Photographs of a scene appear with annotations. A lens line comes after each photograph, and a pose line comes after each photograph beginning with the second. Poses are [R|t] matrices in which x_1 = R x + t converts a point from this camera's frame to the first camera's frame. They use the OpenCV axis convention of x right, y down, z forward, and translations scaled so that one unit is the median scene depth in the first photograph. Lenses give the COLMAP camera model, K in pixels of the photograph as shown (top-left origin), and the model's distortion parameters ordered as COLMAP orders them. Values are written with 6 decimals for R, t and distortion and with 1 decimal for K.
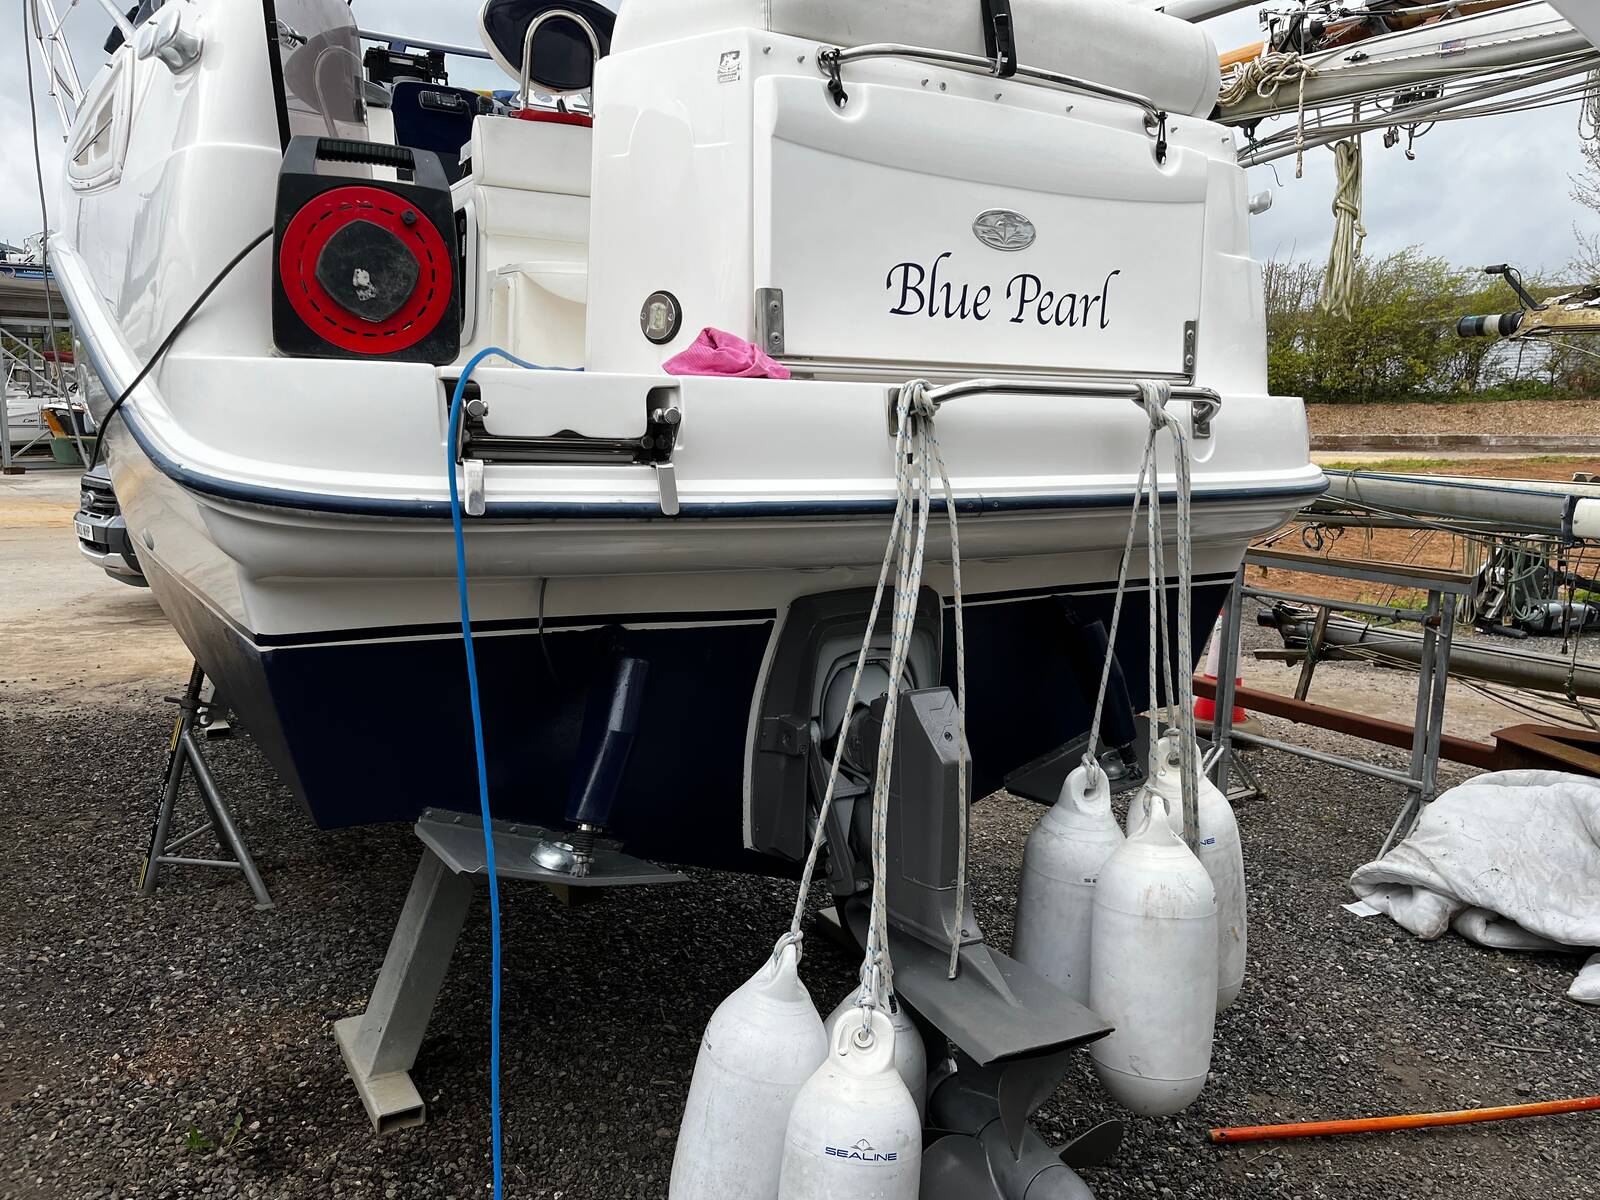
lens RADIAL K [[1245.3, 0, 794.8], [0, 1245.3, 599.6], [0, 0, 1]] dist [0.006405, -0.033060]
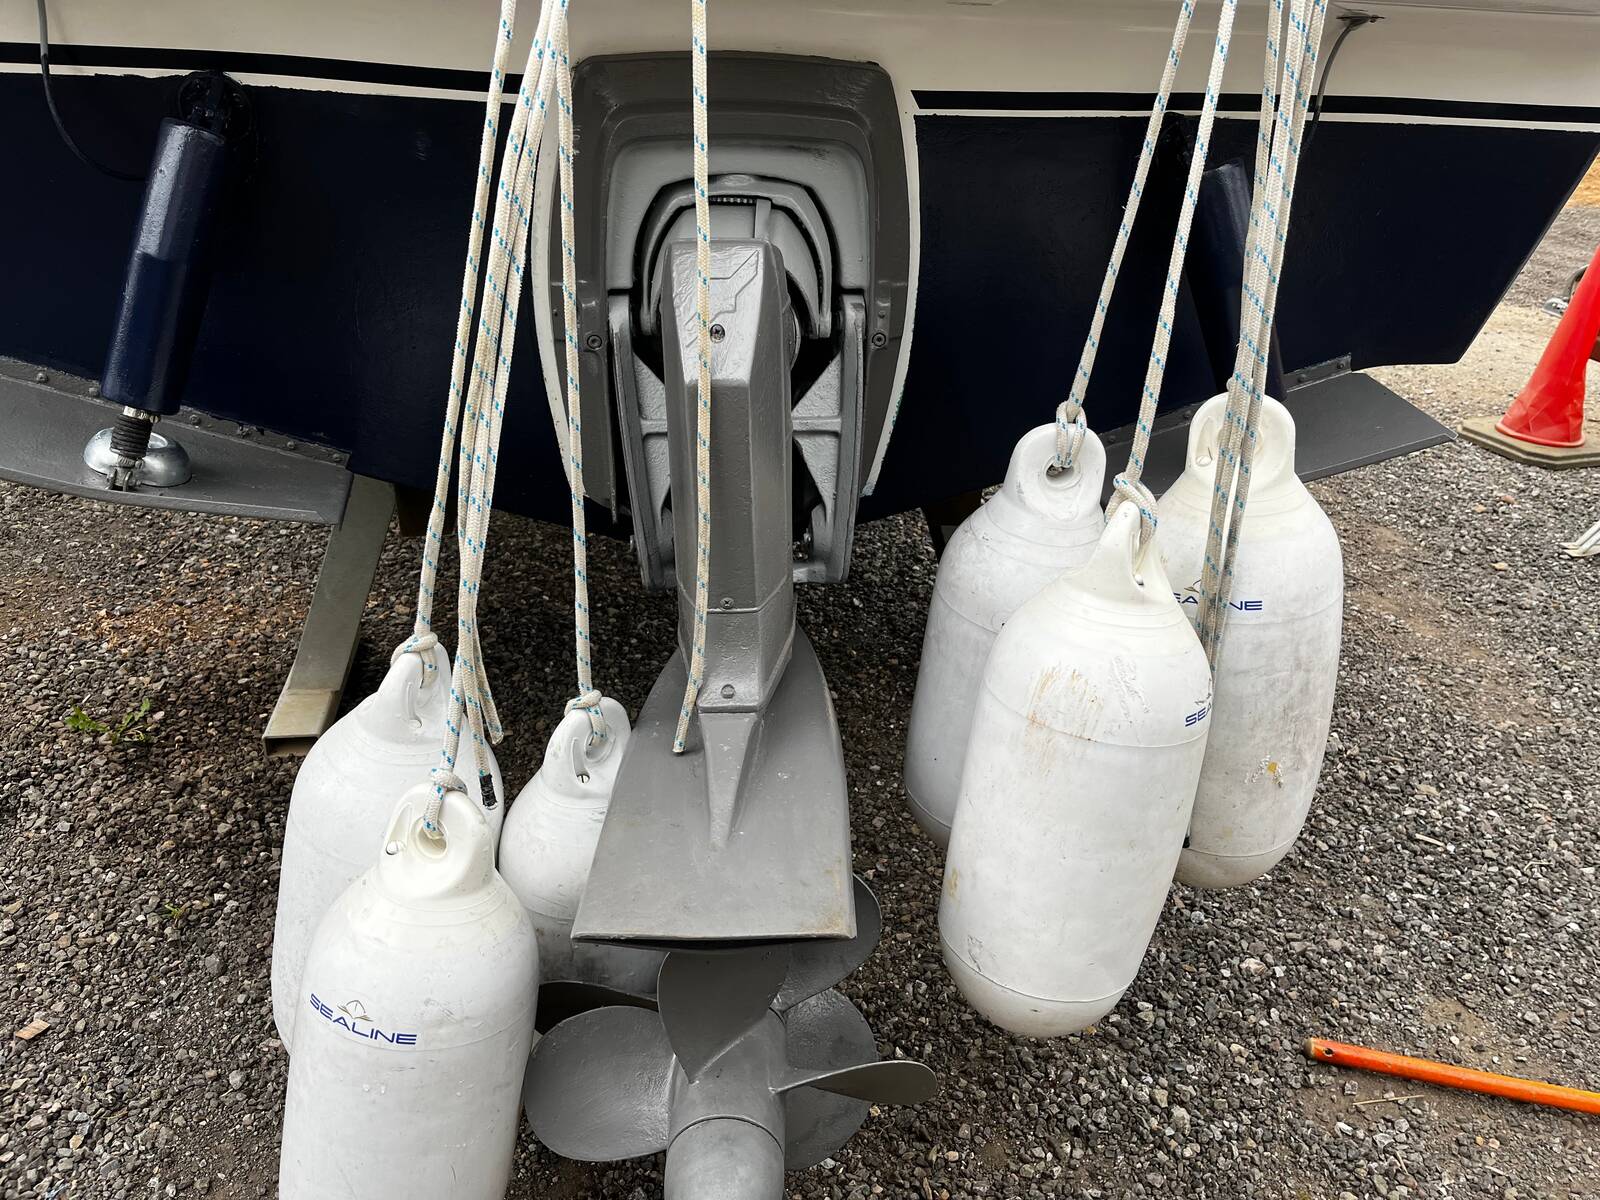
lens RADIAL K [[1367.1, 0, 789.9], [0, 1367.1, 583.7], [0, 0, 1]] dist [0.078922, -0.005666]
pose [[0.934832, 0.163221, -0.315354, 0.295707], [-0.065801, 0.952342, 0.297852, 0.027909], [0.348941, -0.257691, 0.901019, 0.376942]]
